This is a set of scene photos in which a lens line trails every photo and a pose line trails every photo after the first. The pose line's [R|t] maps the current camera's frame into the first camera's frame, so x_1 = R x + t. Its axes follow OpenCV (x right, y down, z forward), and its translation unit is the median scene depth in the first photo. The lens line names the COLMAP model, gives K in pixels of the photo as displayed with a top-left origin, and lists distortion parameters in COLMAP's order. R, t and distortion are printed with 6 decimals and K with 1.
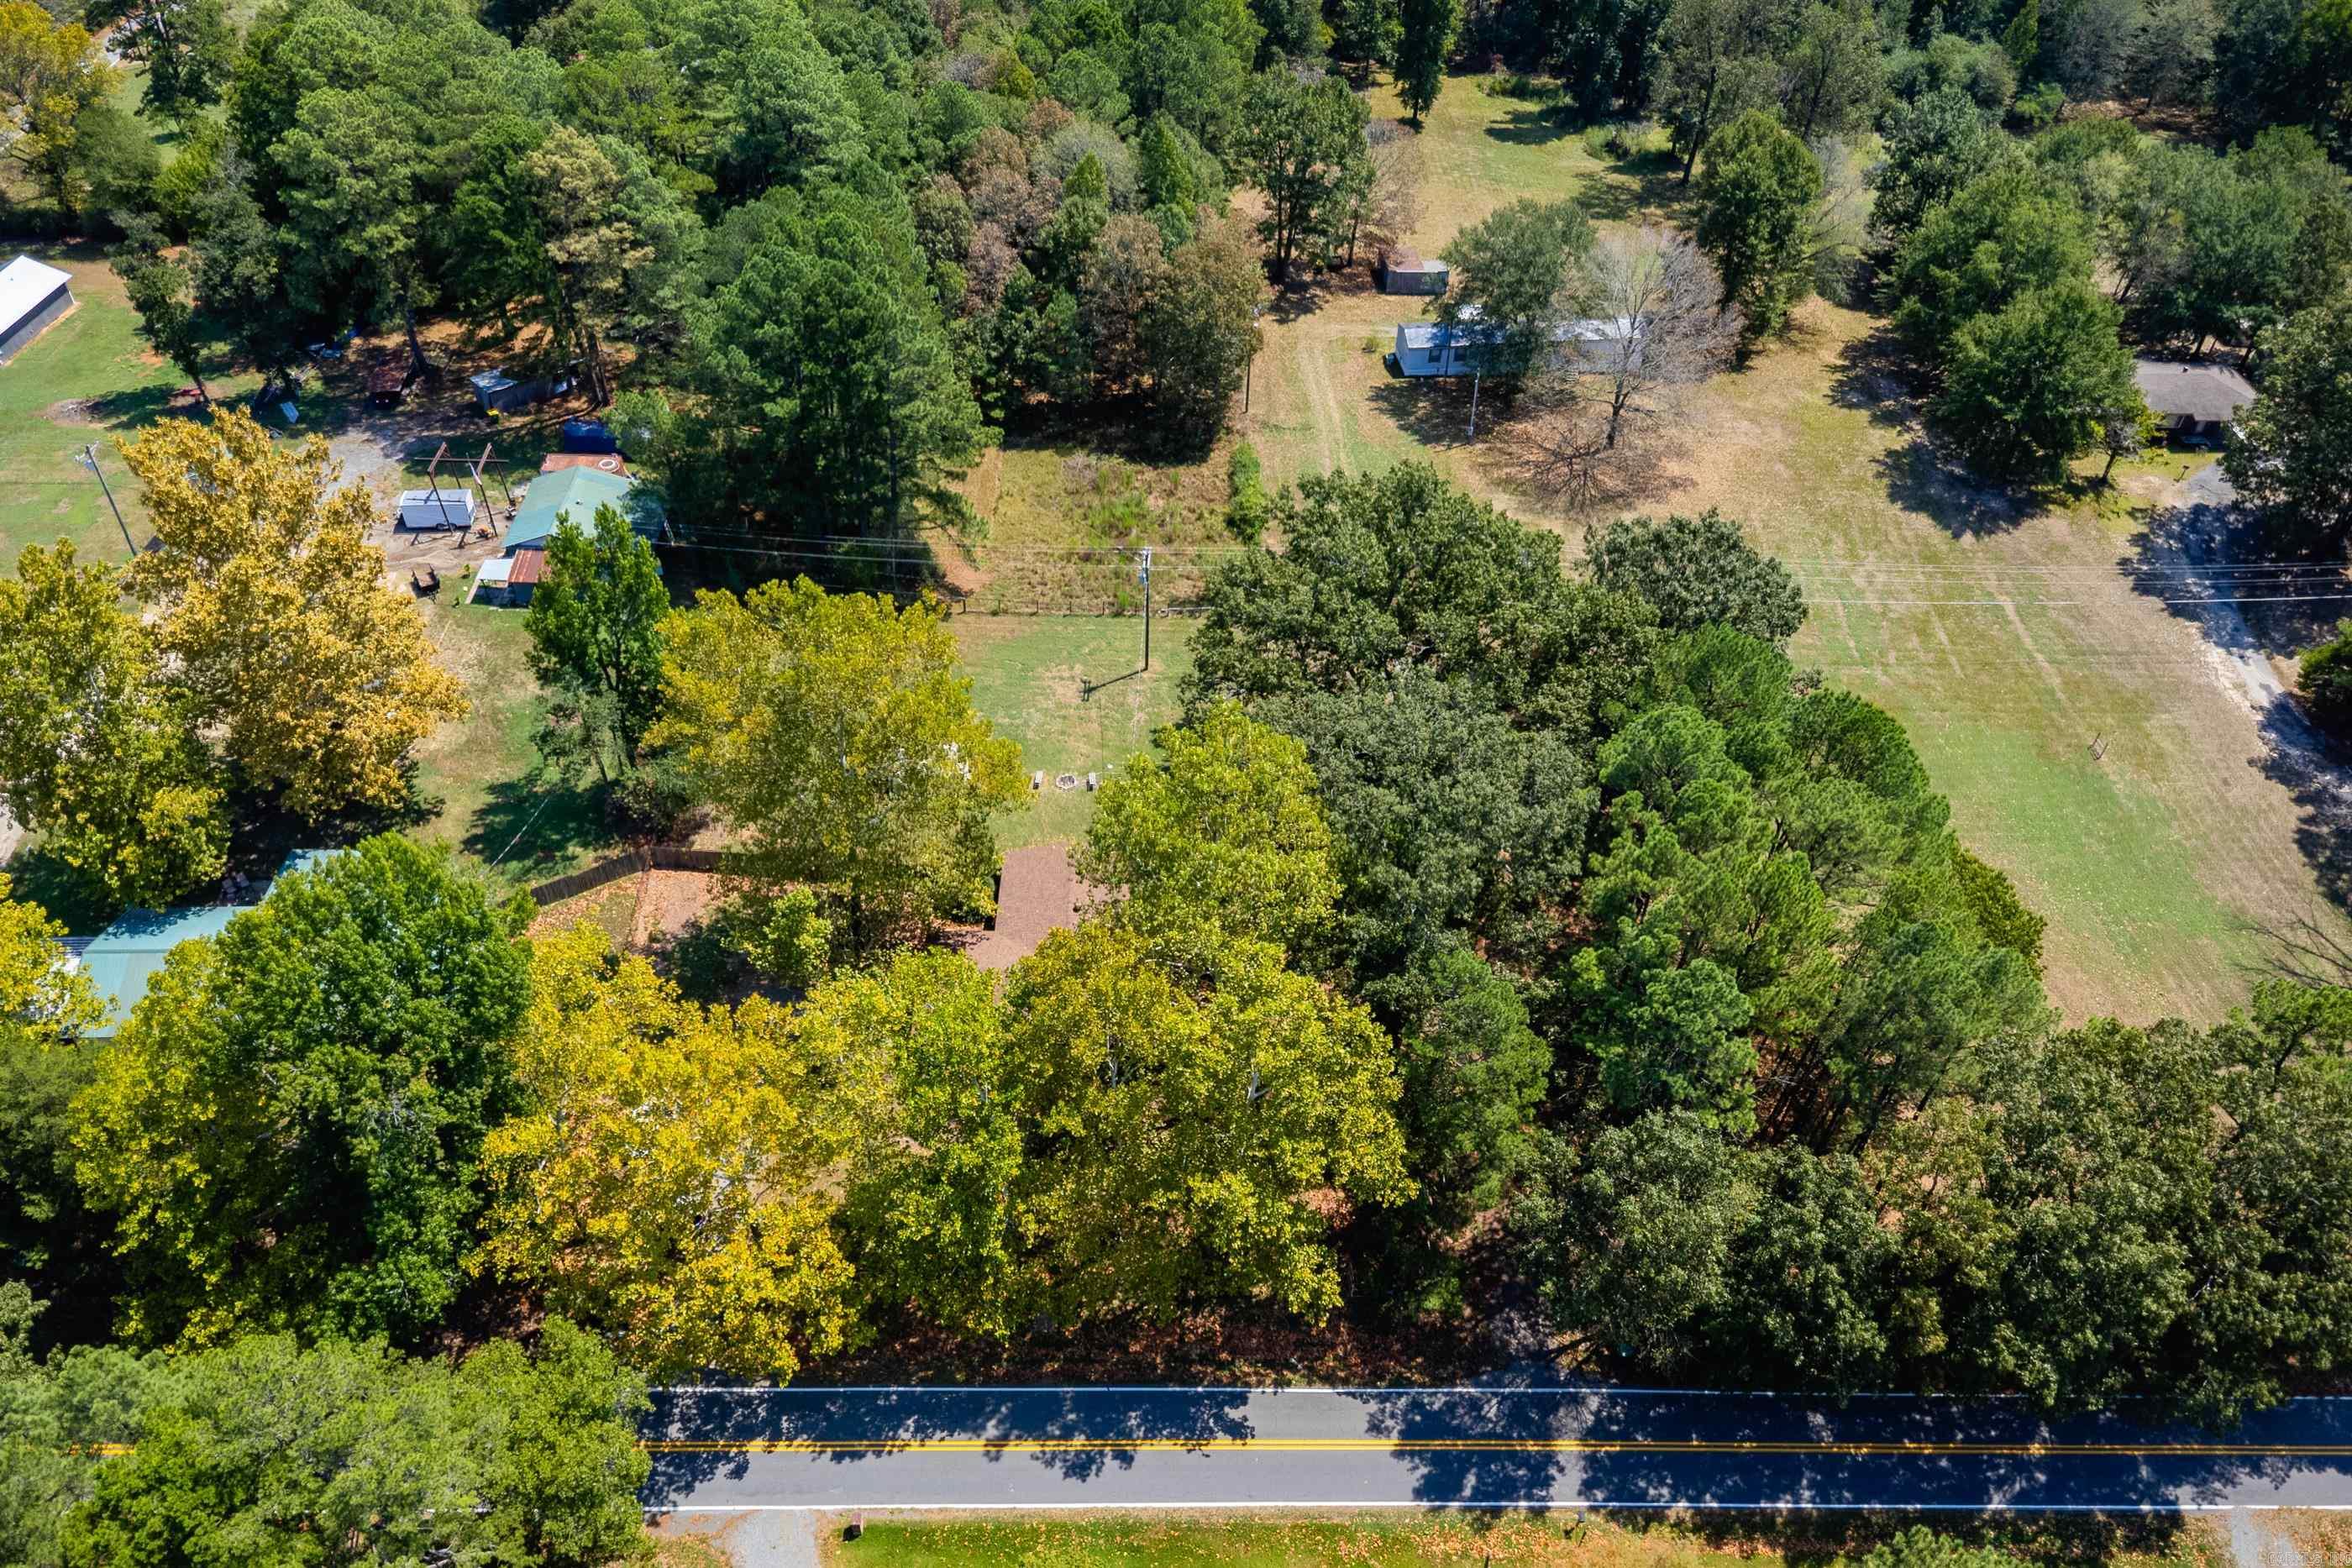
lens RADIAL K [[1649.3, 0, 1164.1], [0, 1649.3, 837.4], [0, 0, 1]] dist [0.013347, -0.008451]
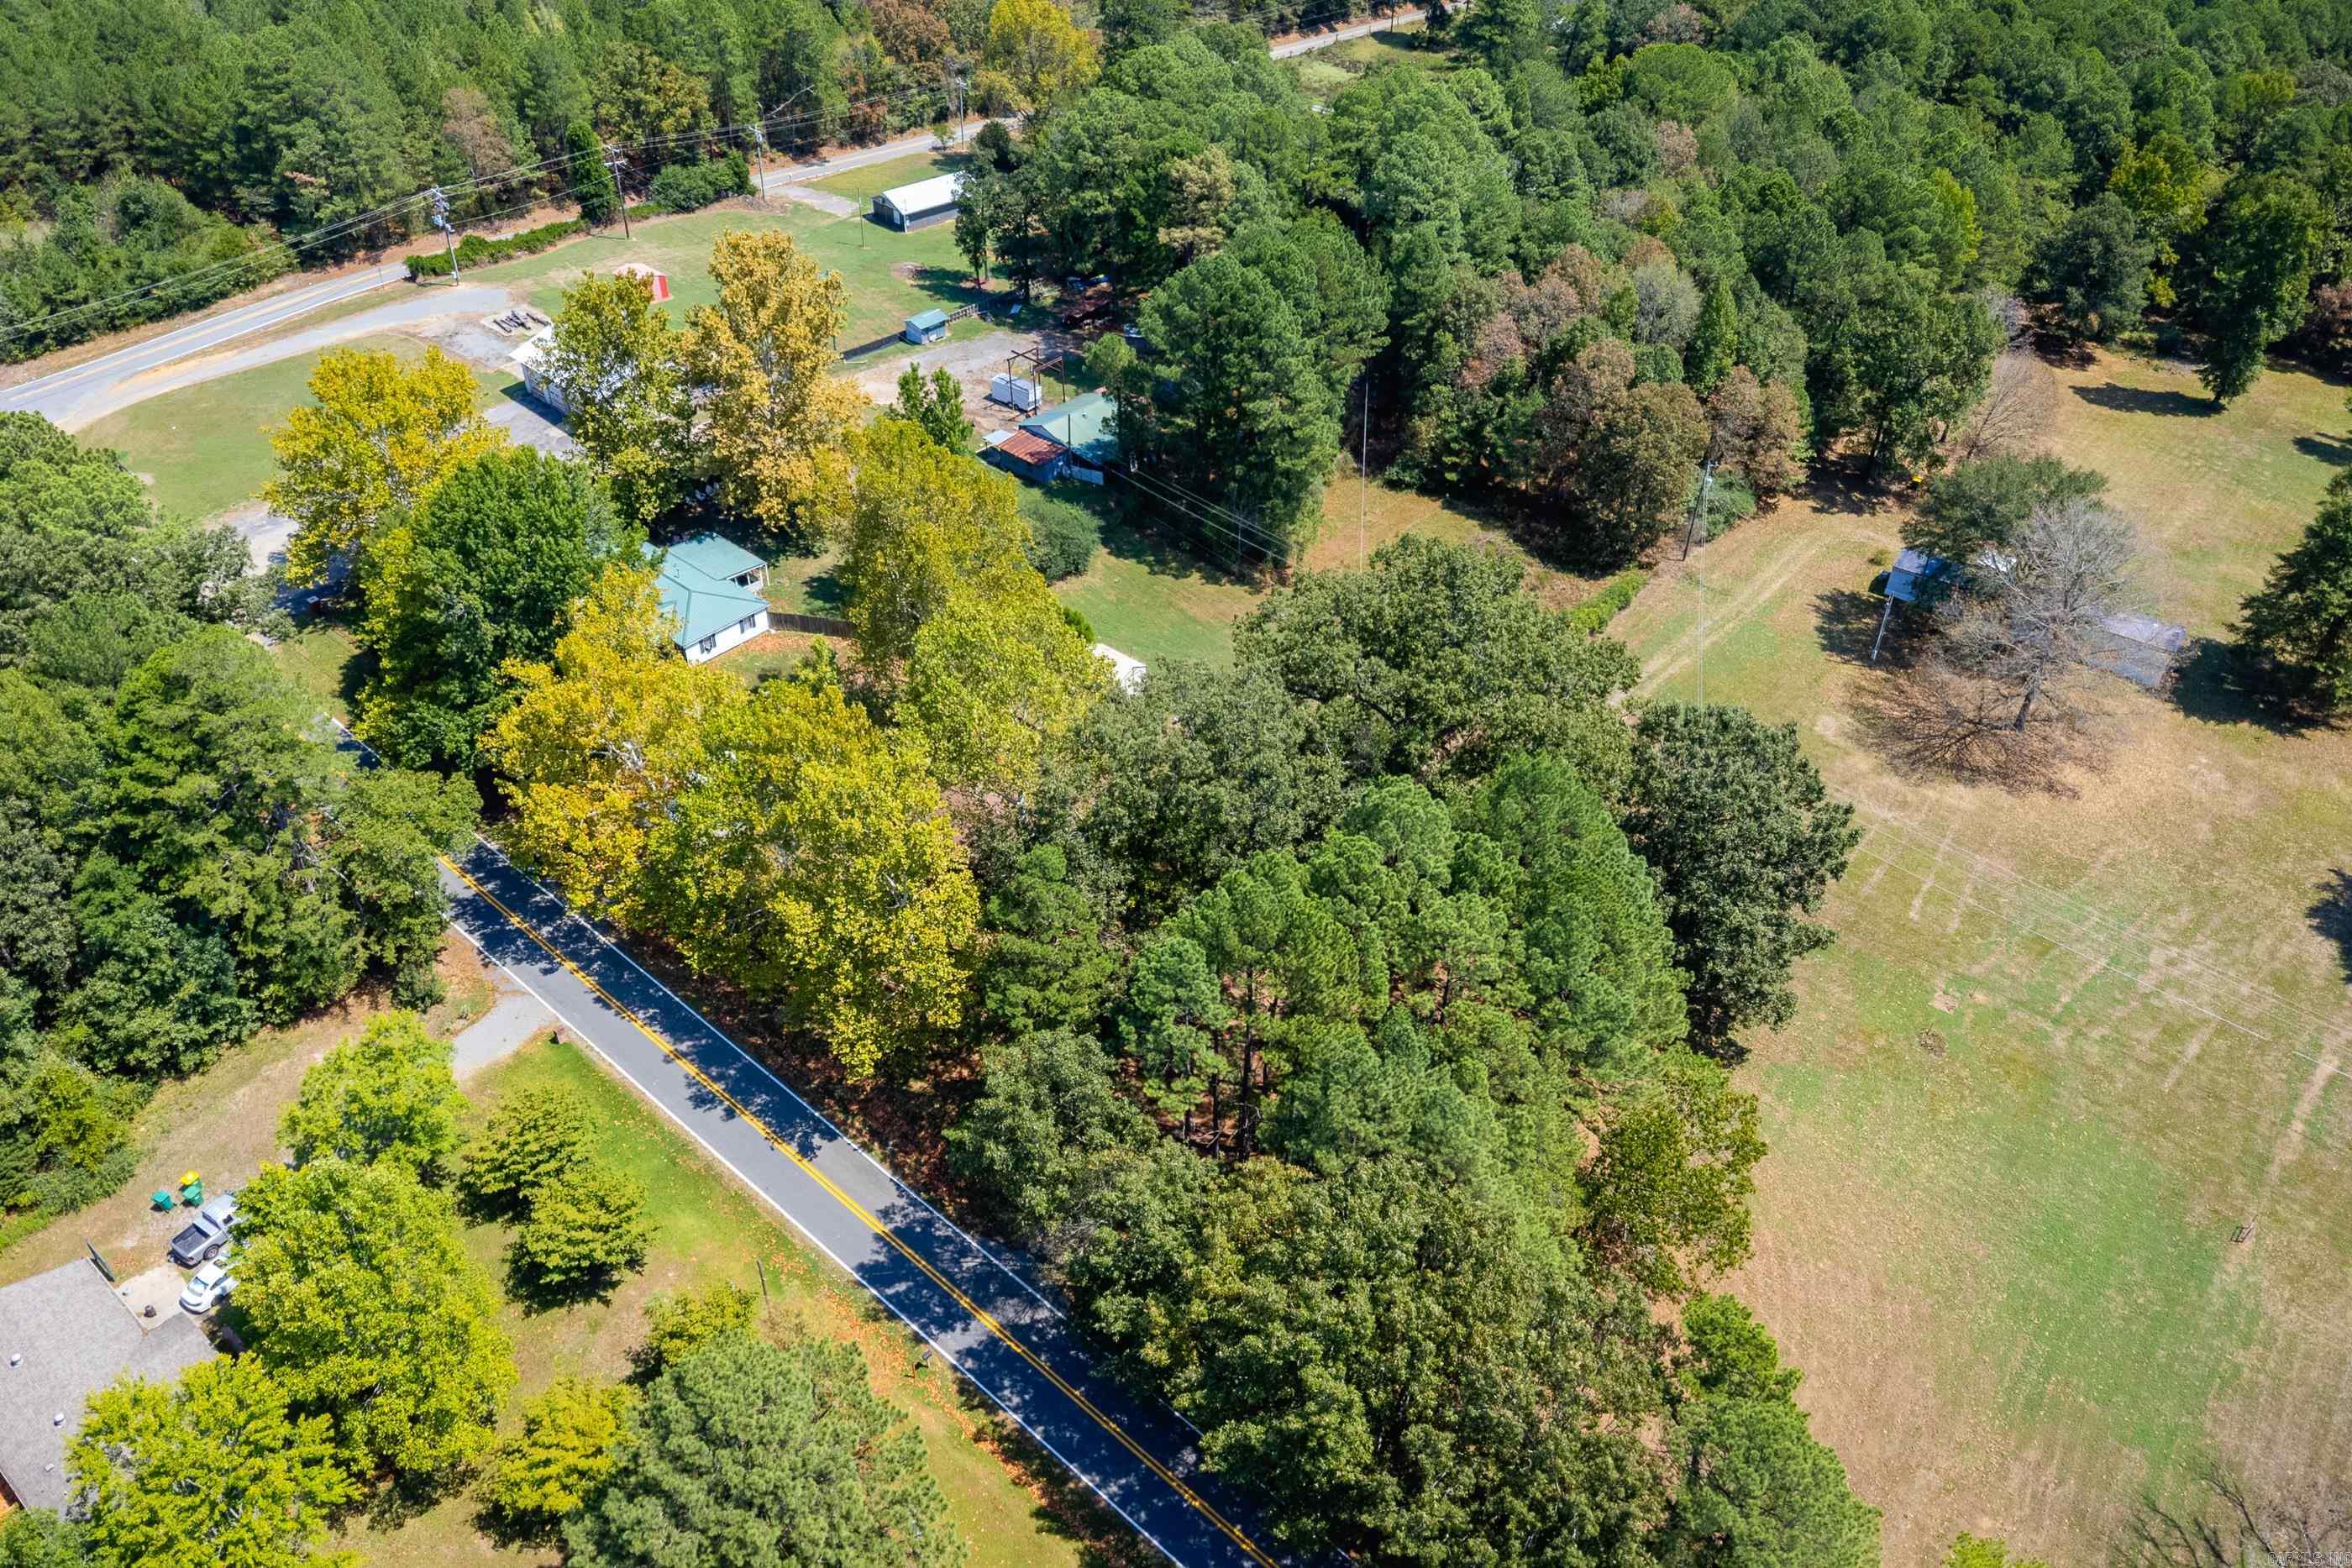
lens RADIAL K [[1649.3, 0, 1173.3], [0, 1649.3, 781.3], [0, 0, 1]] dist [0.013347, -0.008451]
pose [[0.741678, 0.411077, -0.530028, 0.778699], [-0.468622, 0.882922, 0.029021, -0.040384], [0.479903, 0.226858, 0.847484, 0.043545]]
